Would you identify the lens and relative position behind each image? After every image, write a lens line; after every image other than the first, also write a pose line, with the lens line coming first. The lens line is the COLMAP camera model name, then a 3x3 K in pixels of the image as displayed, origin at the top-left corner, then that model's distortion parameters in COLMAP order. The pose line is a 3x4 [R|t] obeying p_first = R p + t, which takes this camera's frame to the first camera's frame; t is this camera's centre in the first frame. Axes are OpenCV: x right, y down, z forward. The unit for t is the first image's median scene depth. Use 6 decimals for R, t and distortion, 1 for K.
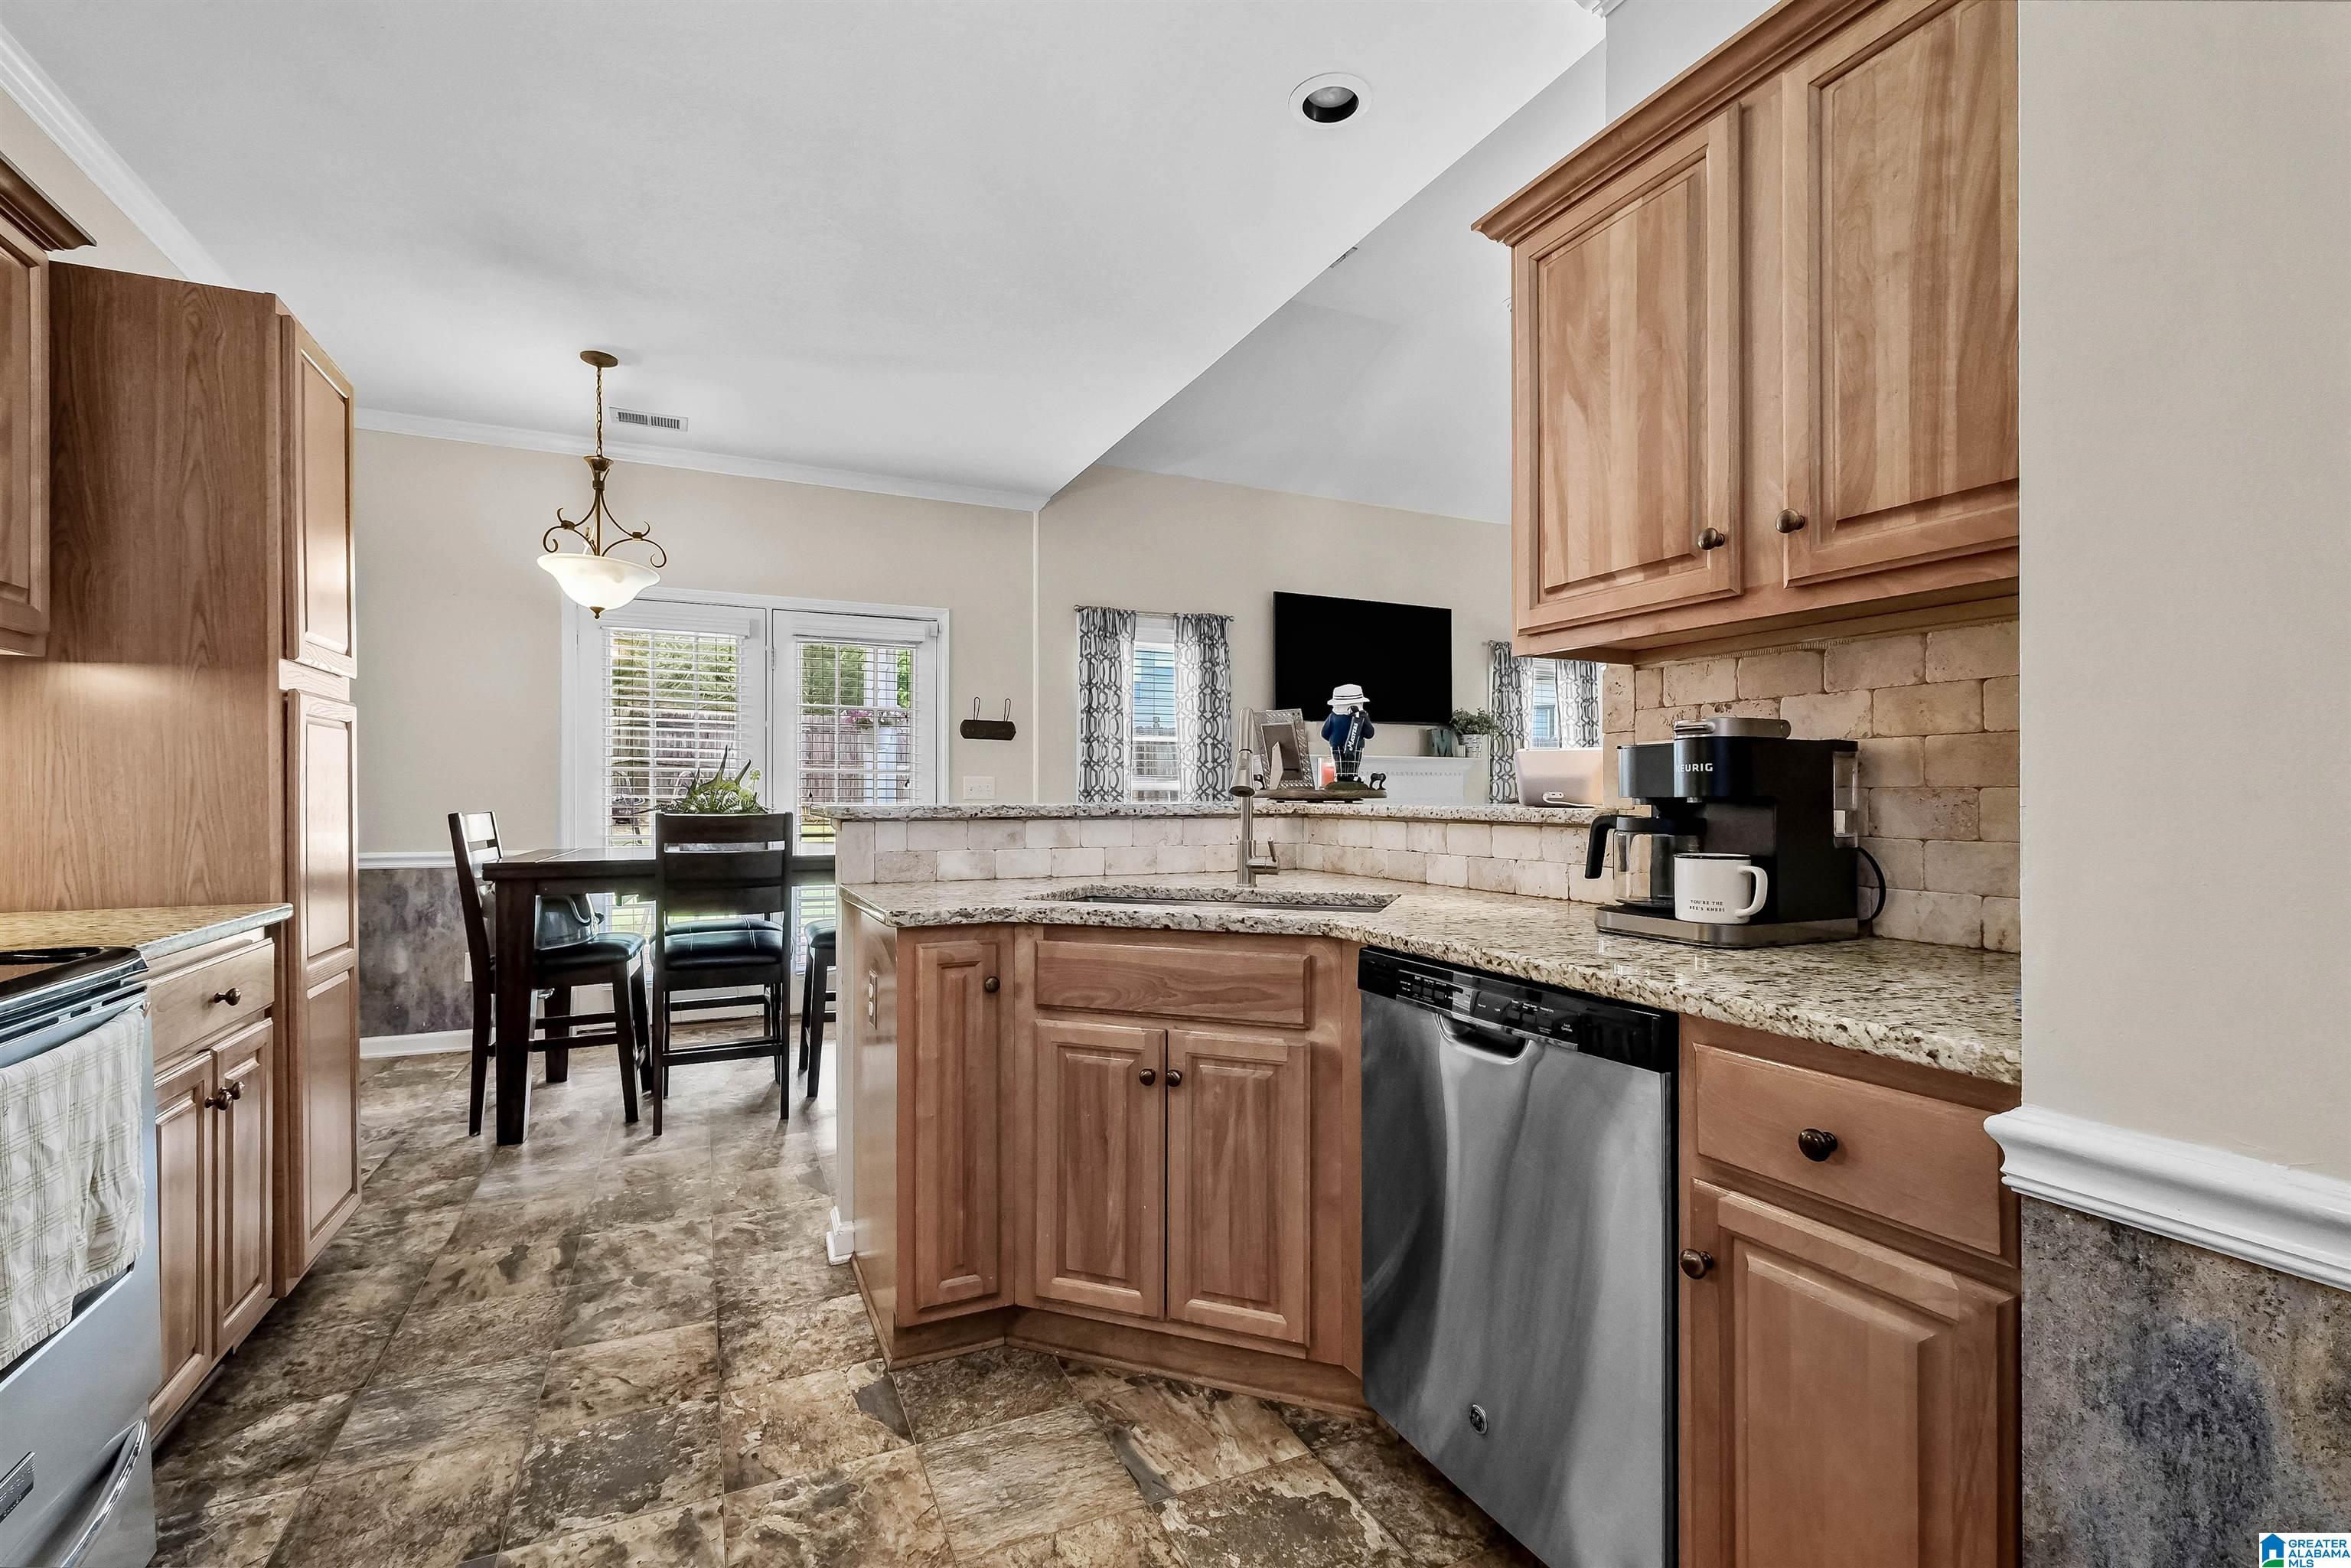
lens RADIAL K [[1040.5, 0, 1158.3], [0, 1040.5, 781.4], [0, 0, 1]] dist [0.027986, -0.000267]
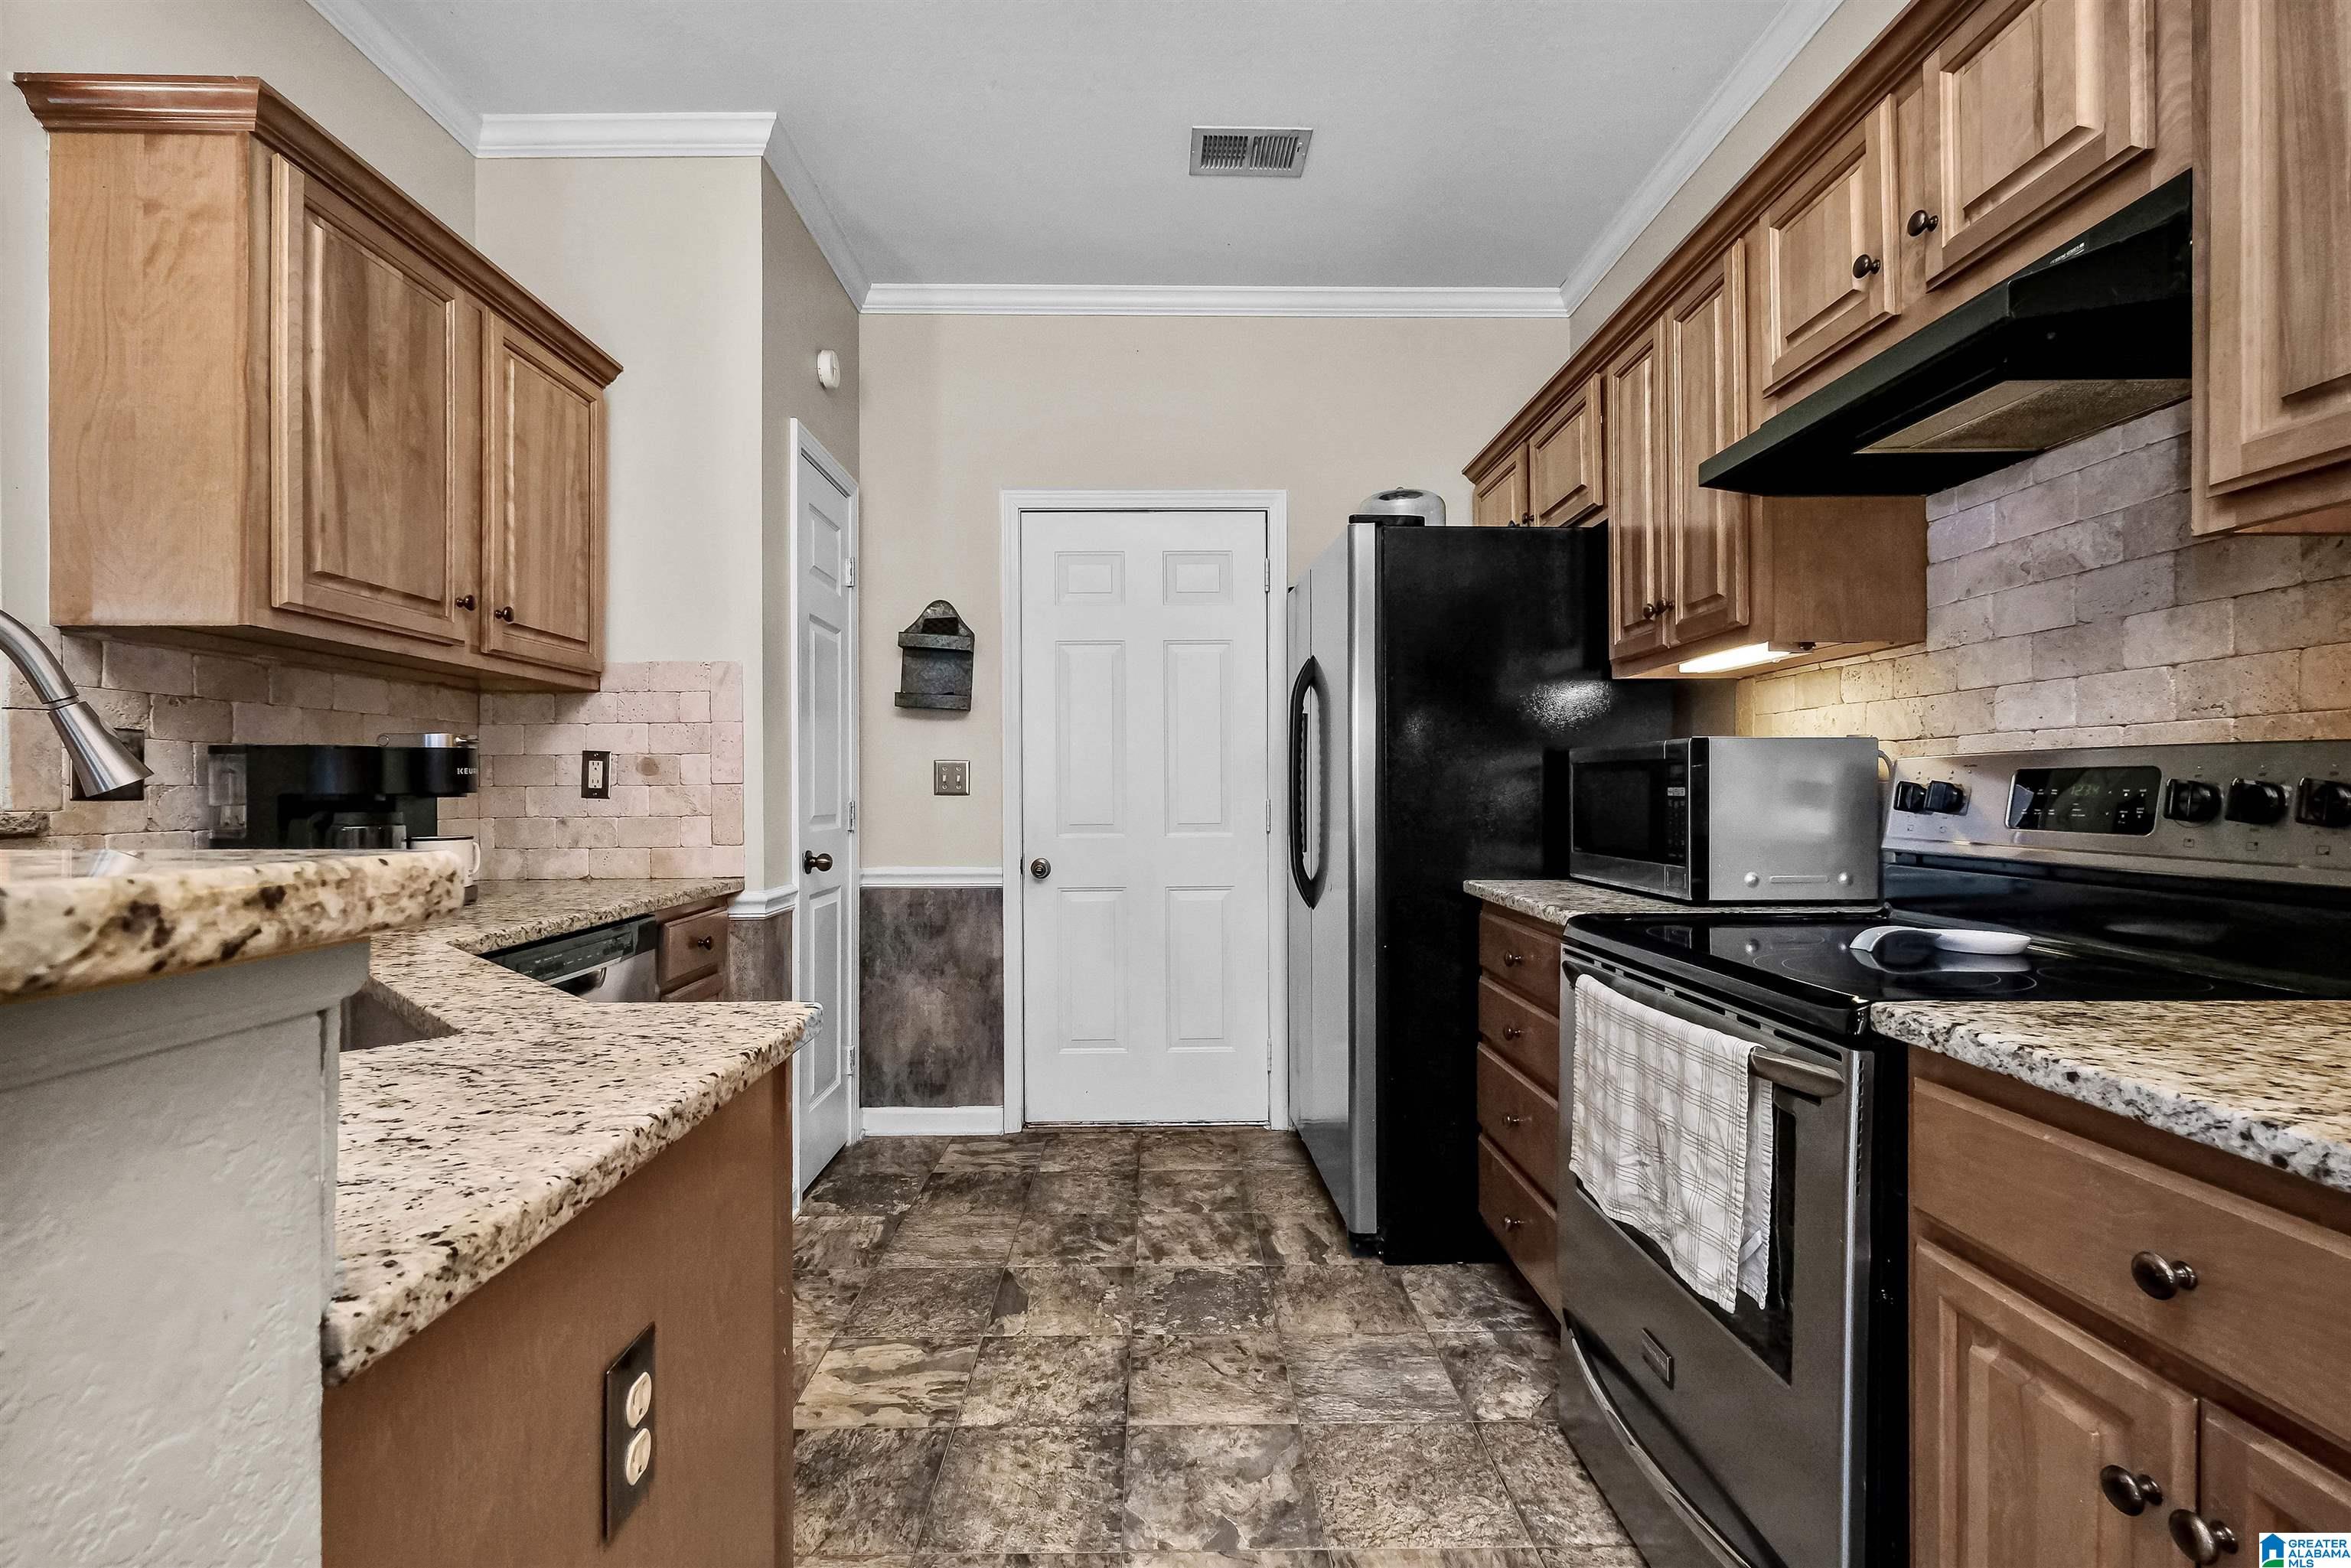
lens RADIAL K [[1024.6, 0, 1168.0], [0, 1024.6, 796.8], [0, 0, 1]] dist [-0.003744, -0.000656]
pose [[-0.917125, 0.003231, 0.398587, -0.857628], [-0.001121, 0.999942, -0.010686, 0.034409], [-0.398599, -0.010247, -0.917068, 1.924635]]
